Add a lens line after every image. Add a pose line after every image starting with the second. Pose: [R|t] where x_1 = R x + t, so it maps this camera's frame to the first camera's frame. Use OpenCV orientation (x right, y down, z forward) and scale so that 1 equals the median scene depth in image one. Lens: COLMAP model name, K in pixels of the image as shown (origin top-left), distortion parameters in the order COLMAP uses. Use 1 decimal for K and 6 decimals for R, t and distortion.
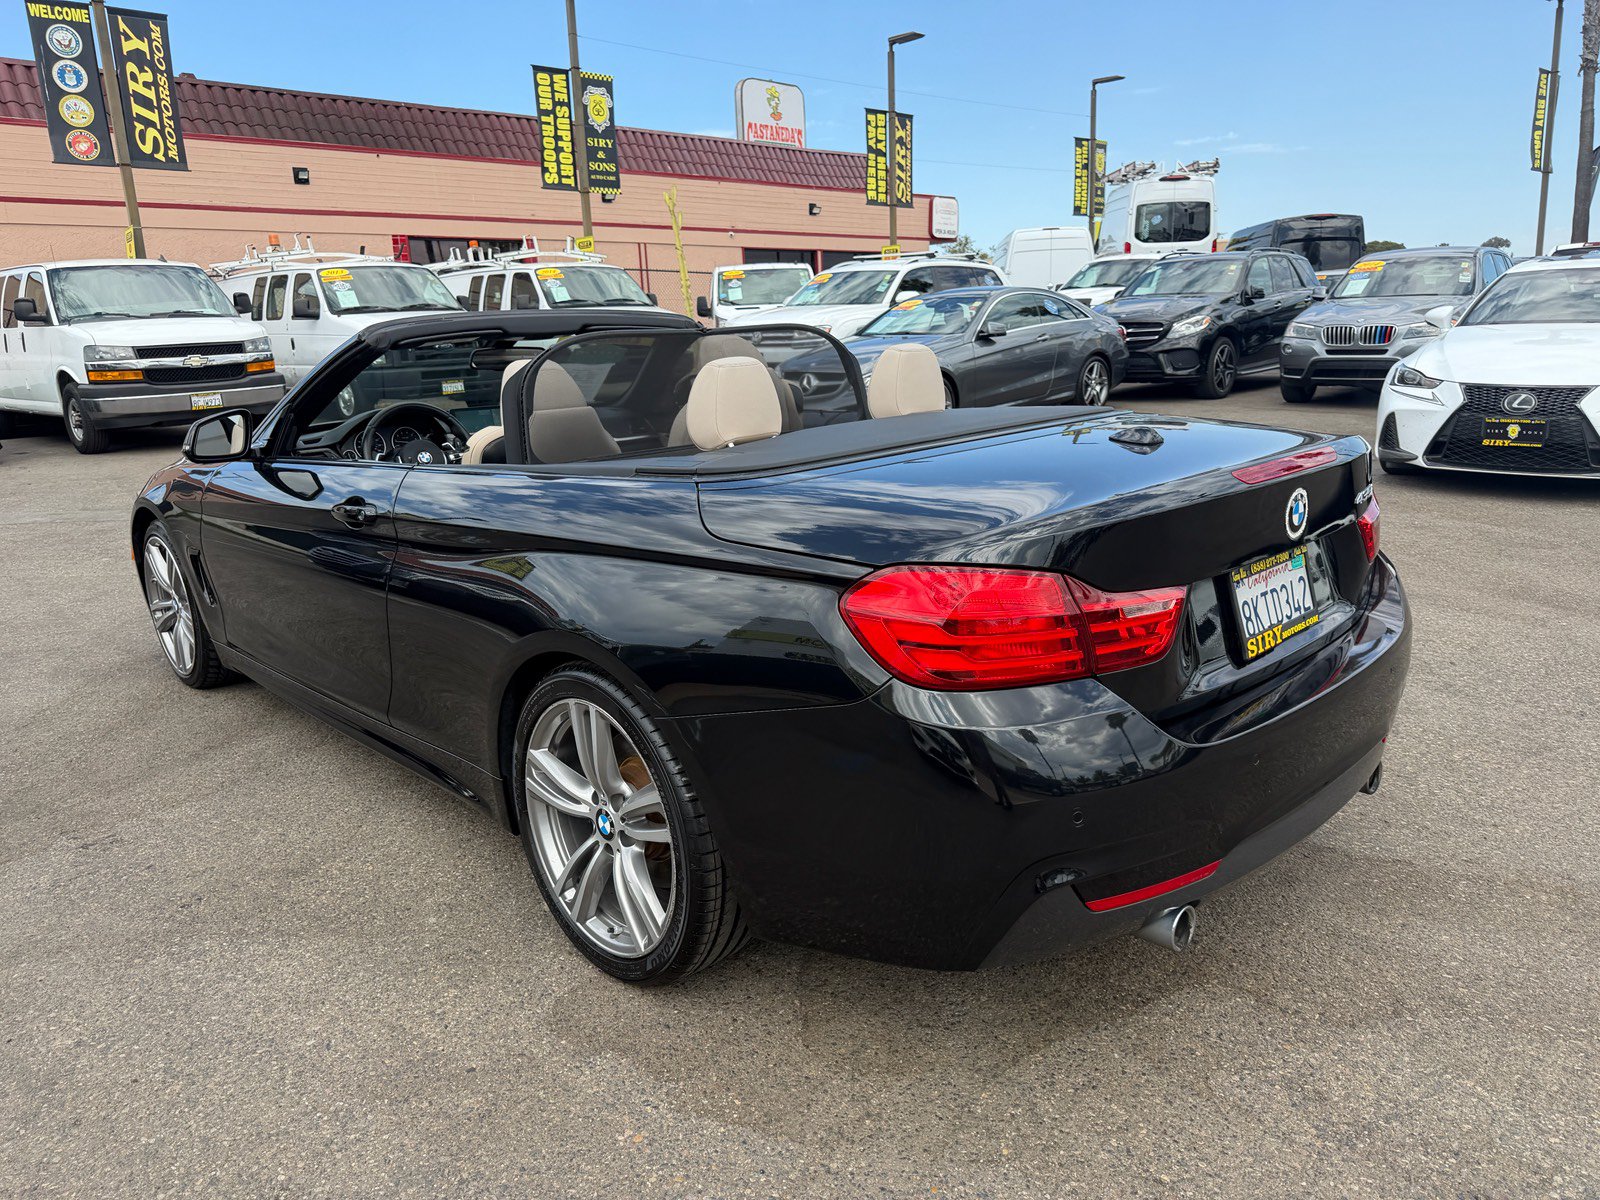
lens RADIAL K [[1149.8, 0, 797.8], [0, 1149.8, 634.4], [0, 0, 1]] dist [0.004536, -0.007631]
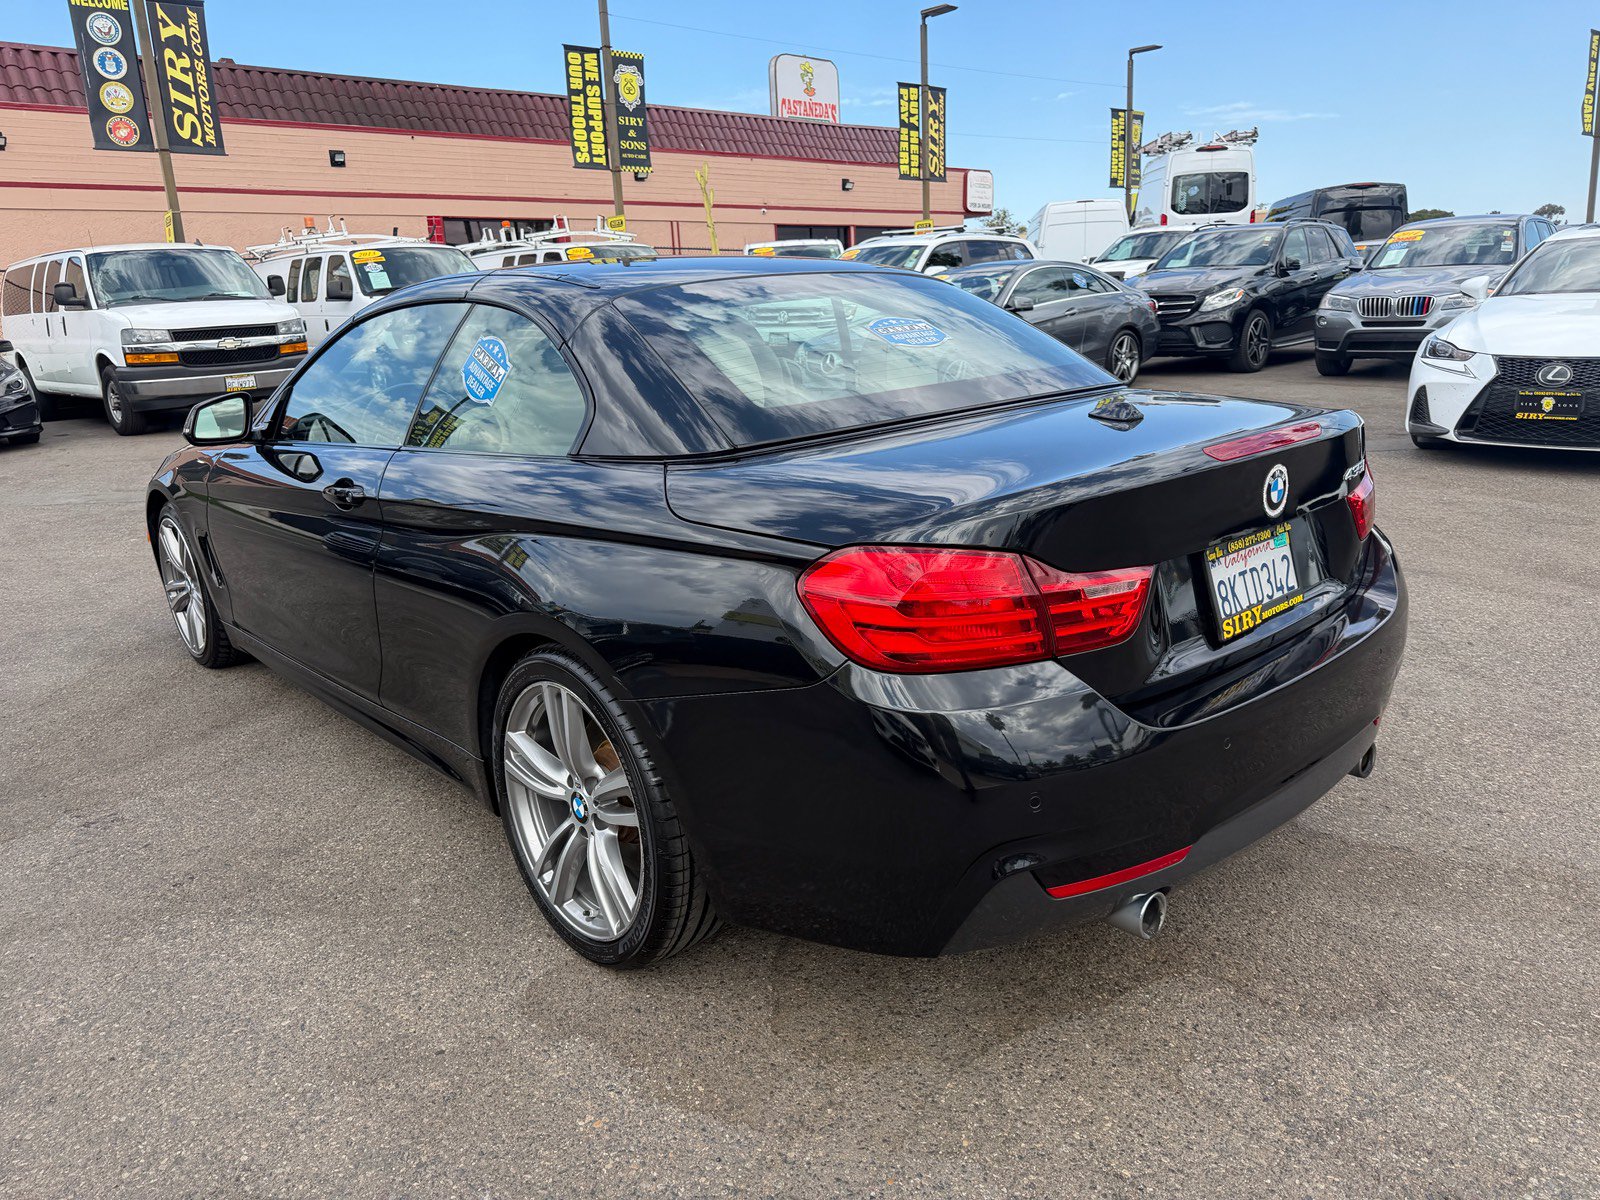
lens RADIAL K [[1152.2, 0, 797.3], [0, 1152.2, 618.7], [0, 0, 1]] dist [0.000516, -0.004020]
pose [[0.999448, -0.000933, -0.033204, 0.006957], [0.001119, 0.999984, 0.005603, -0.000323], [0.033198, -0.005637, 0.999433, 0.001631]]
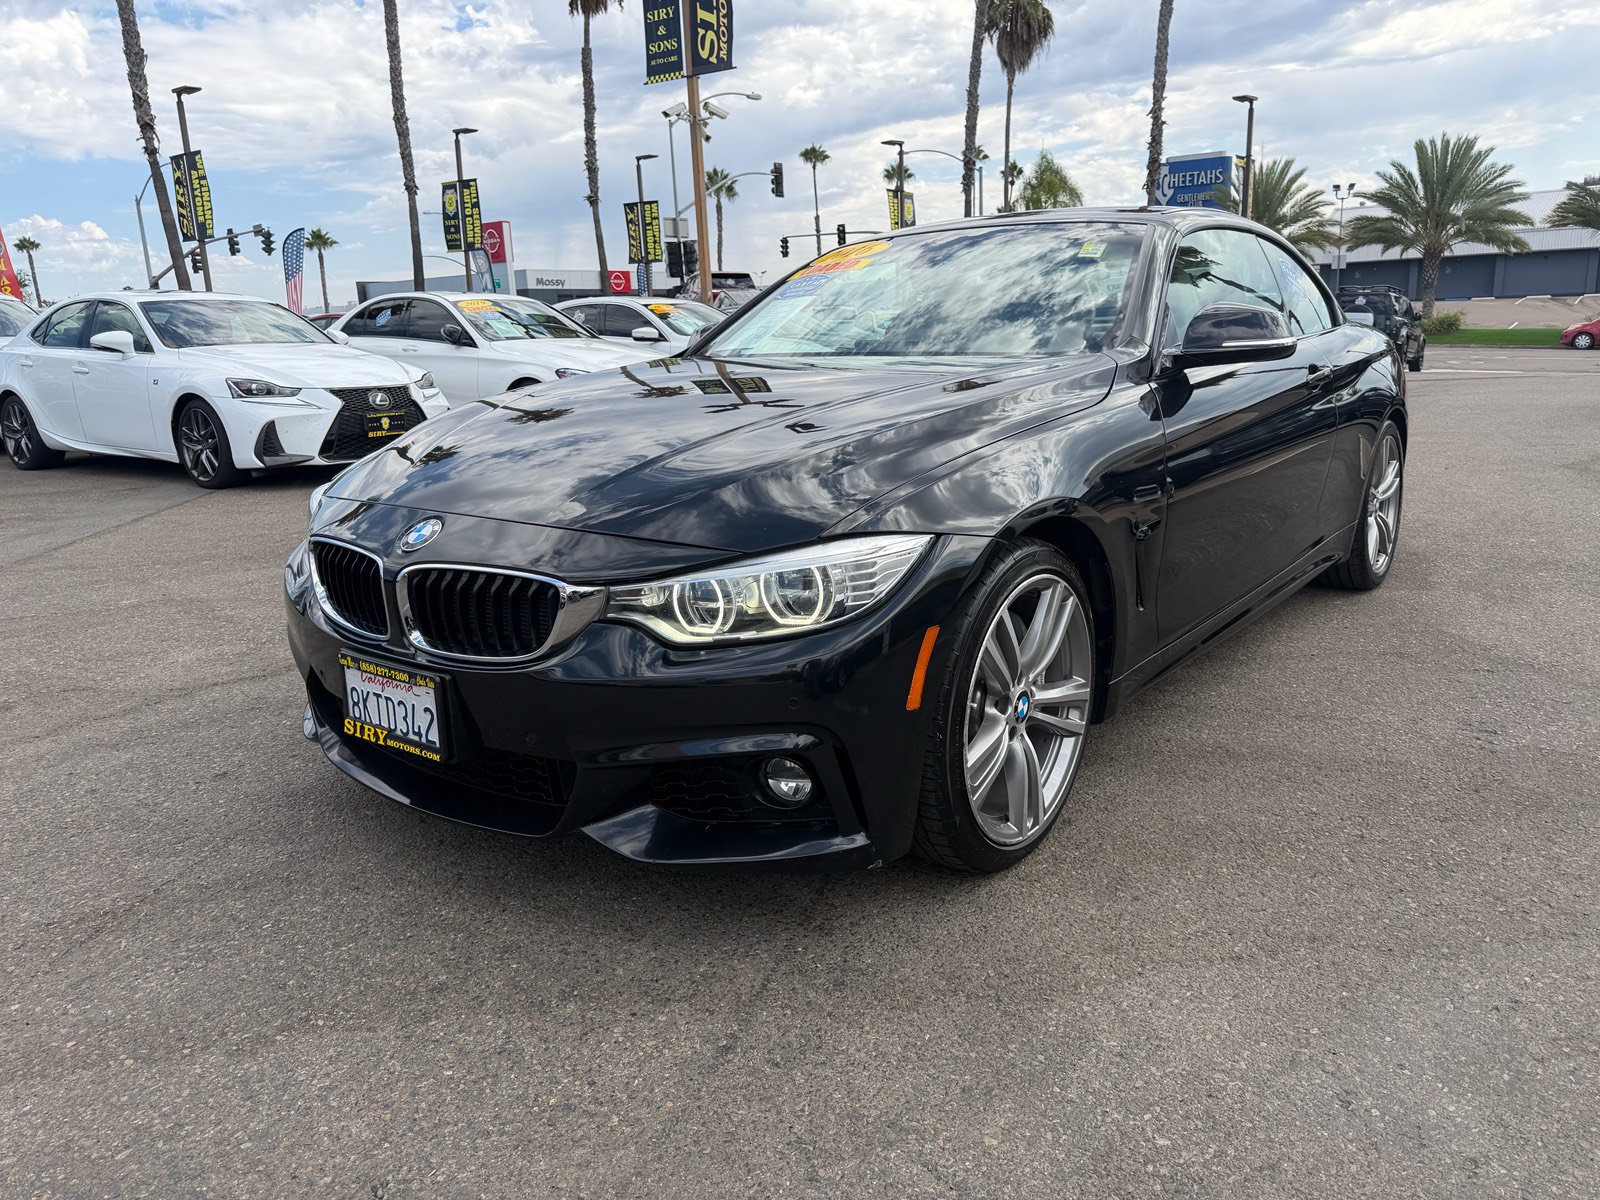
lens RADIAL K [[1158.2, 0, 830.6], [0, 1158.2, 598.0], [0, 0, 1]] dist [-0.004803, -0.002621]
pose [[-0.149643, -0.178623, 0.972471, -0.236000], [0.297802, 0.929731, 0.216598, -0.045937], [-0.942826, 0.322016, -0.085934, 0.254941]]
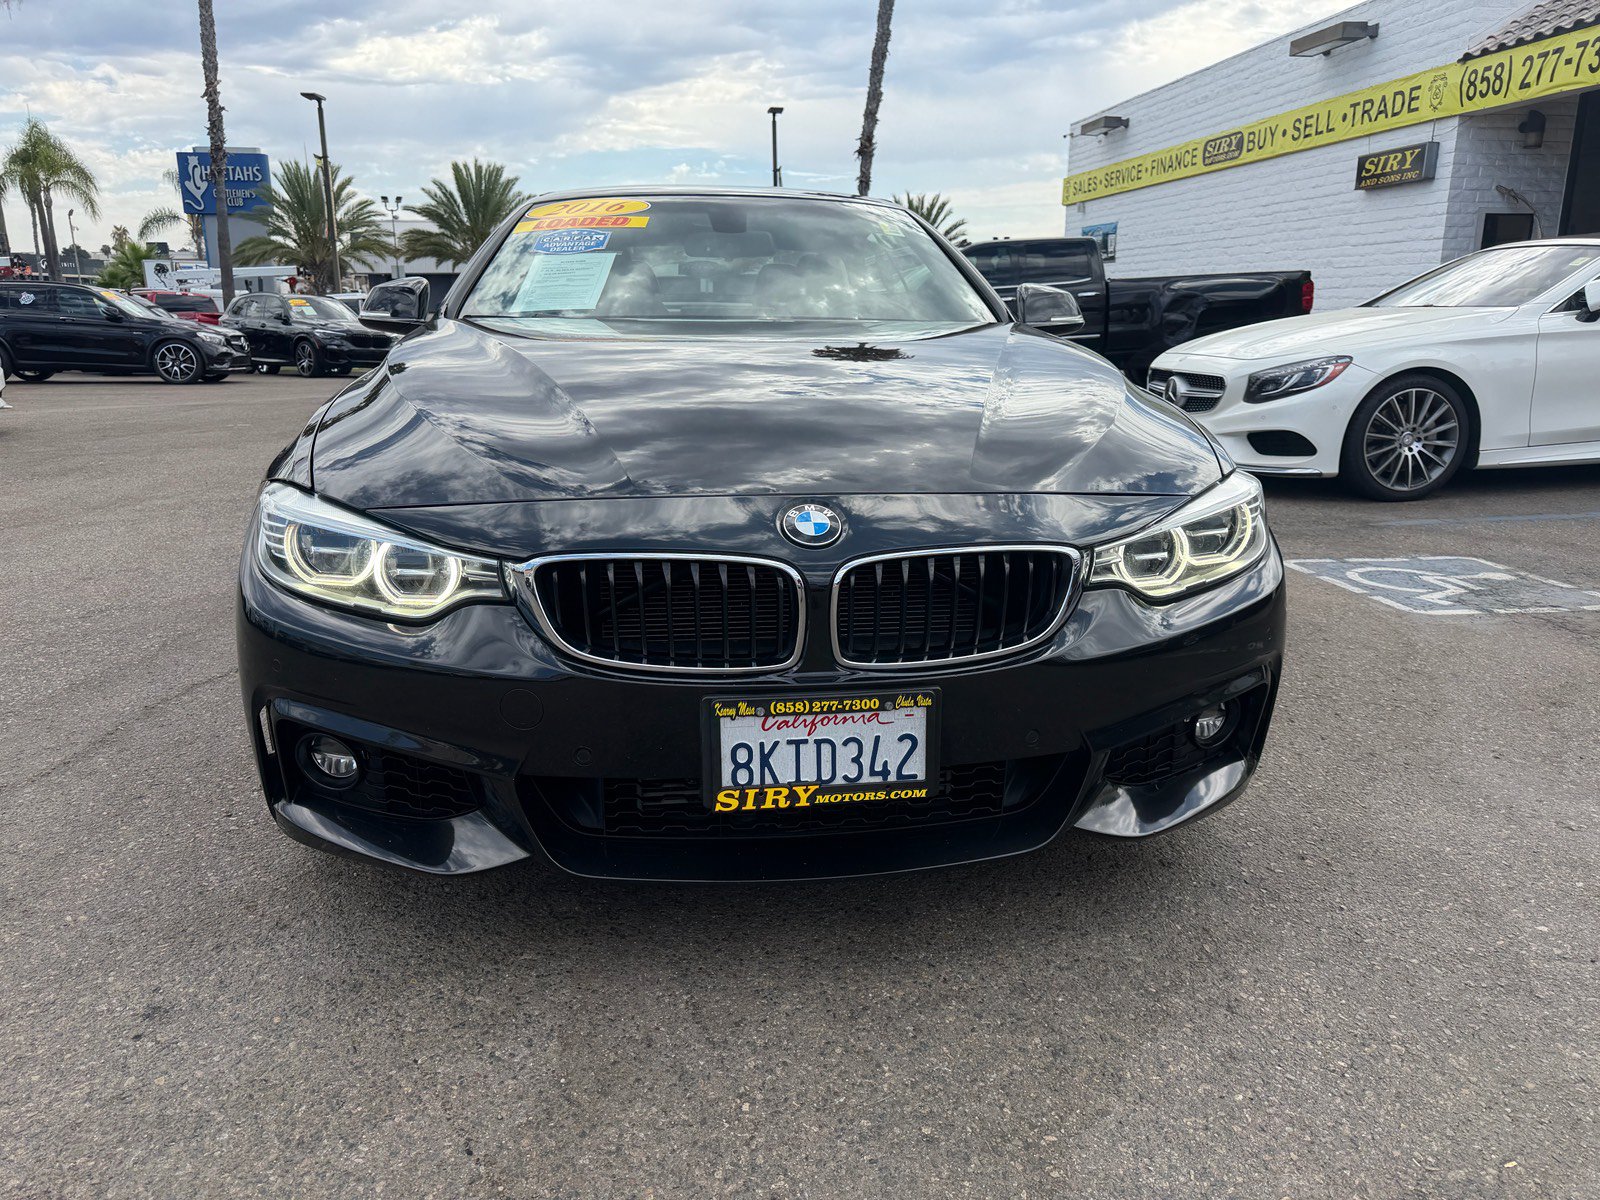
lens RADIAL K [[1153.1, 0, 788.9], [0, 1153.1, 603.9], [0, 0, 1]] dist [0.007121, -0.007296]
pose [[-0.809891, -0.095663, 0.578727, -0.169180], [0.189650, 0.890918, 0.412671, -0.069018], [-0.555076, 0.443974, -0.703404, 0.343358]]
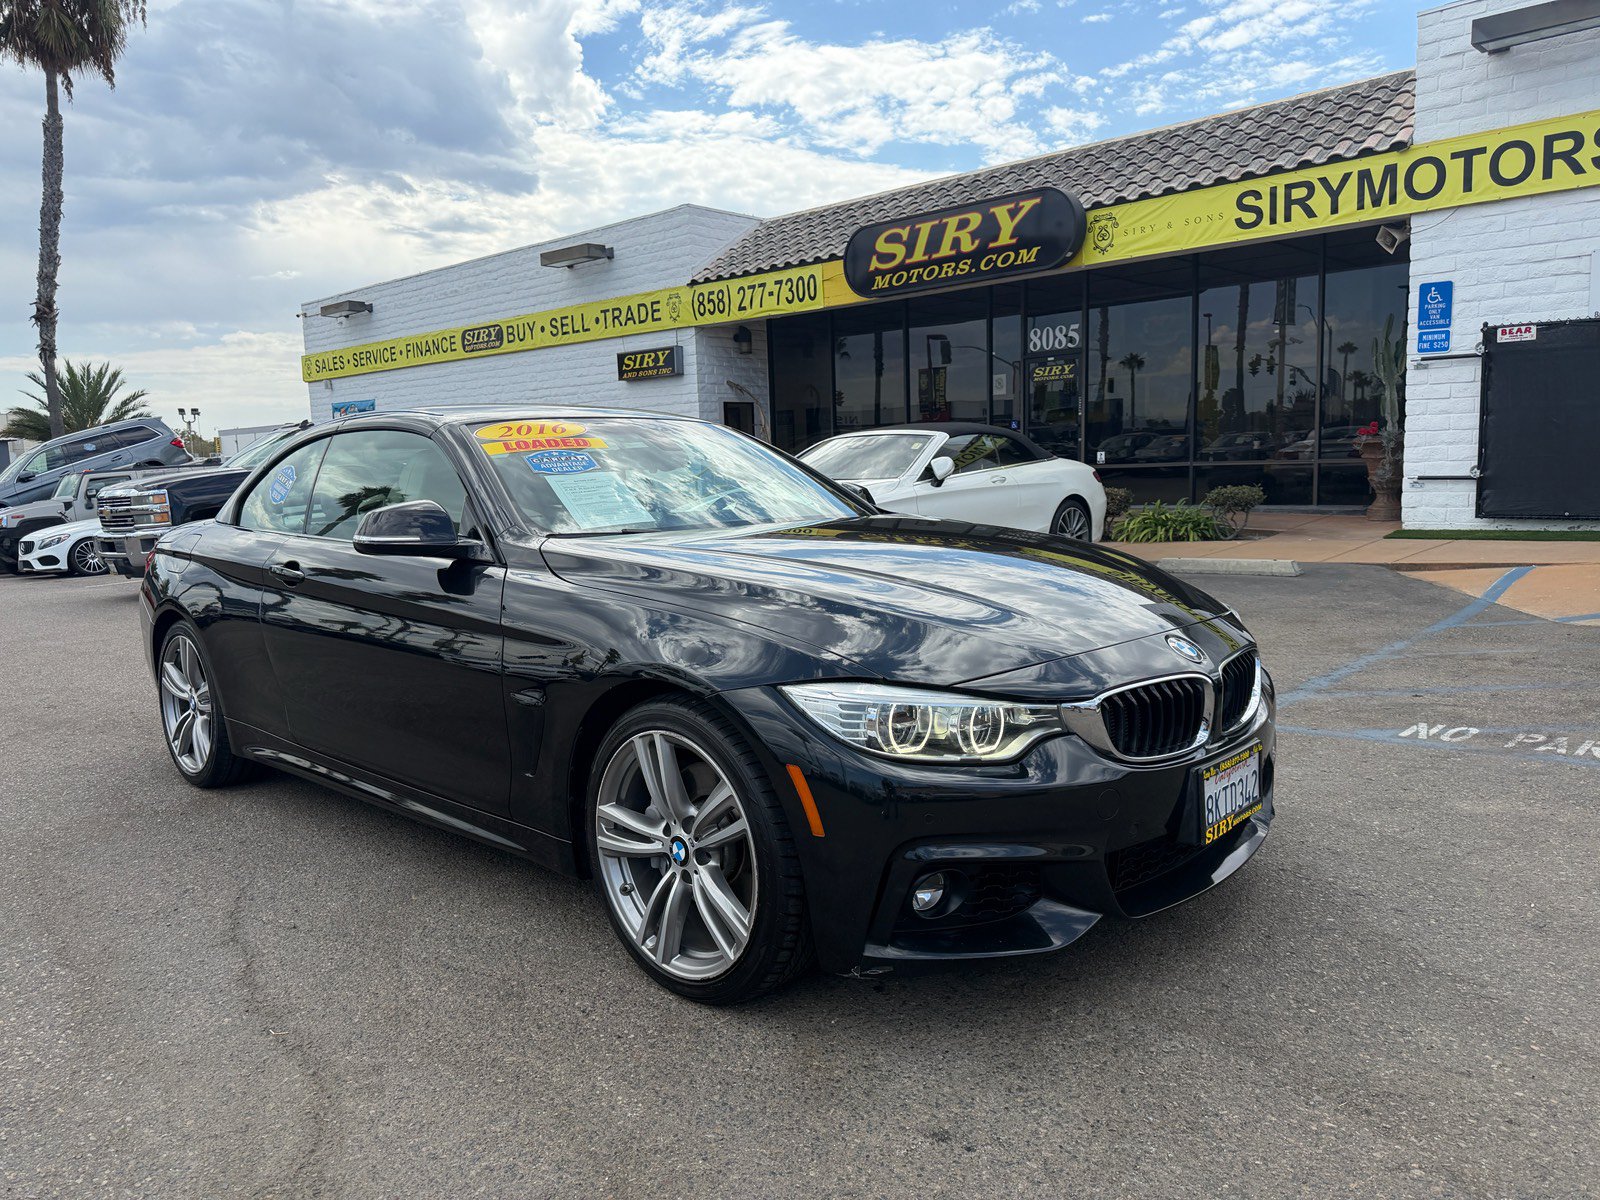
lens RADIAL K [[1142.1, 0, 802.9], [0, 1142.1, 632.2], [0, 0, 1]] dist [0.021382, -0.024925]
pose [[-0.993868, 0.088658, -0.066080, -0.050678], [0.055349, 0.916229, 0.396814, -0.099753], [0.095725, 0.390723, -0.915517, 0.402588]]
